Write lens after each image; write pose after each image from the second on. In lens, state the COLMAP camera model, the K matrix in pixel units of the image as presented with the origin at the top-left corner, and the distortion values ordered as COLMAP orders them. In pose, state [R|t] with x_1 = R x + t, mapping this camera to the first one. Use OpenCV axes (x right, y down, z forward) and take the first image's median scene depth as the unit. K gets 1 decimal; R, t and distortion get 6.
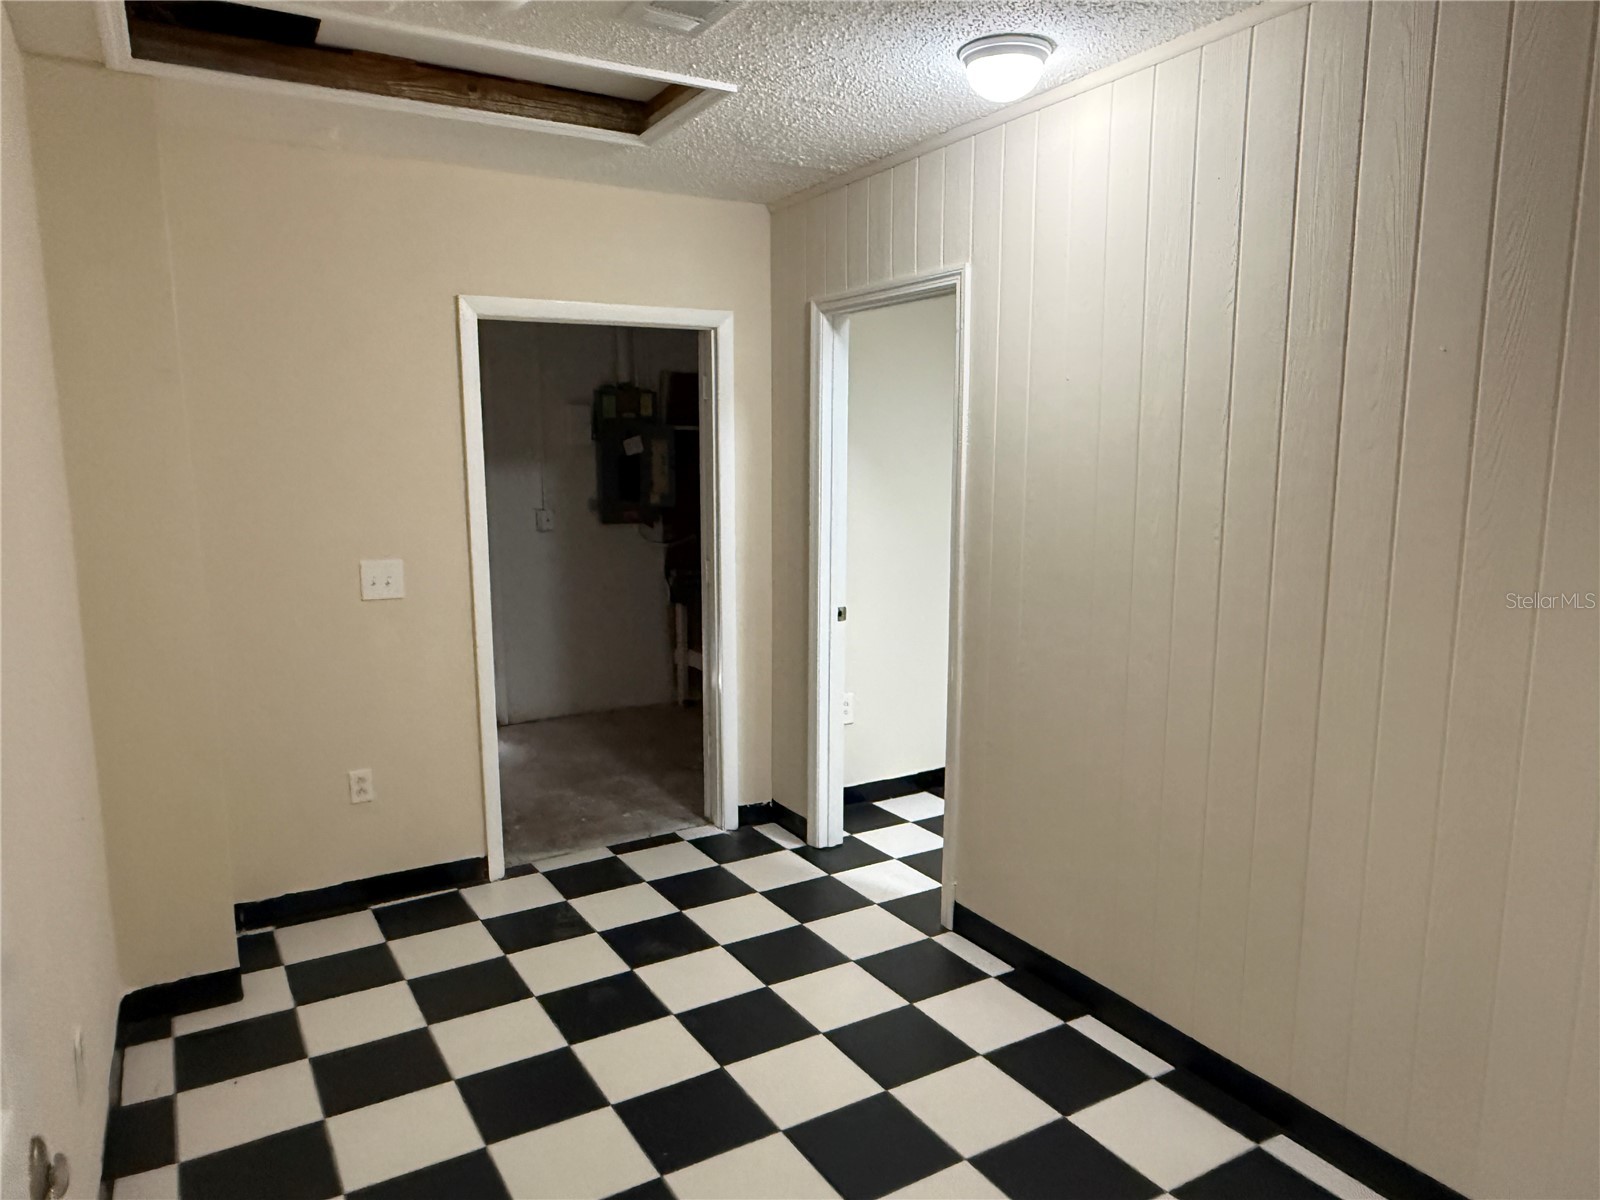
lens RADIAL K [[1071.0, 0, 800.0], [0, 1071.0, 600.0], [0, 0, 1]] dist [-0.000065, -0.000009]
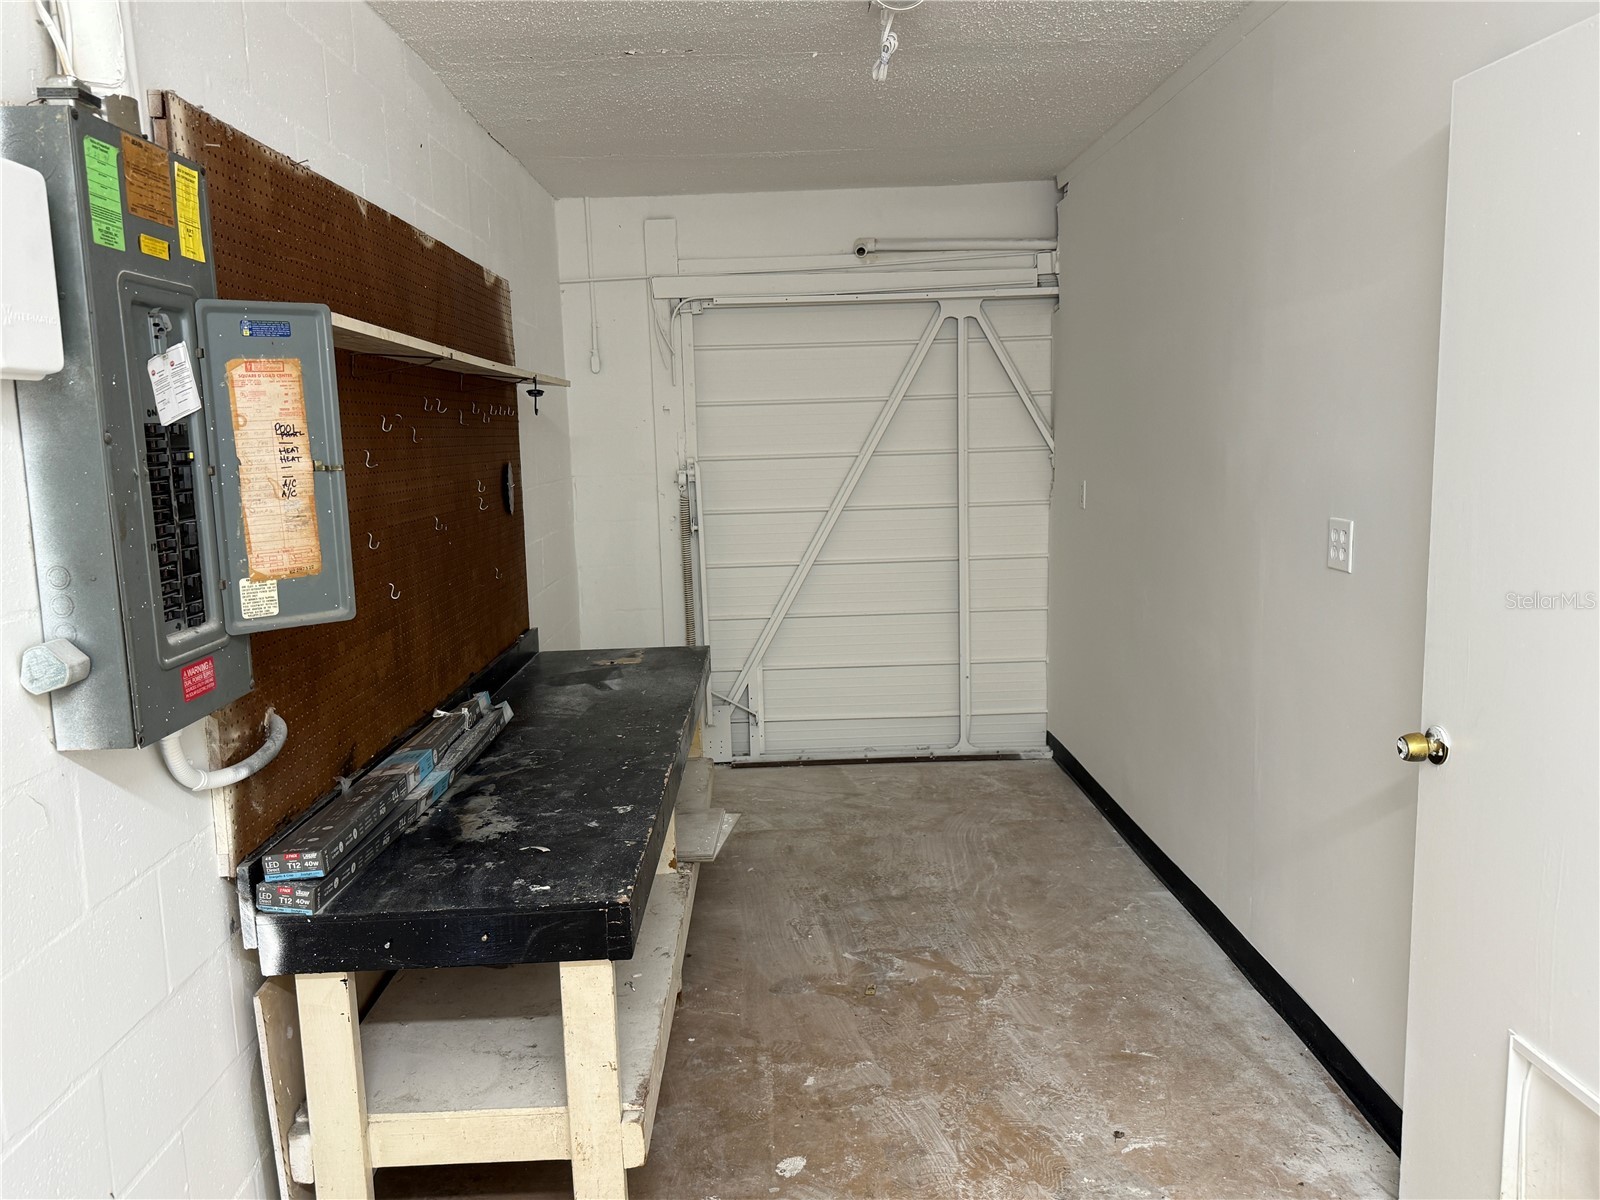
lens RADIAL K [[1156.4, 0, 800.0], [0, 1156.4, 600.0], [0, 0, 1]] dist [-0.000834, -0.000464]
pose [[0.497958, -0.137822, 0.856180, -0.306531], [0.148247, 0.986286, 0.072544, -0.095934], [-0.854436, 0.090802, 0.511560, 0.757021]]
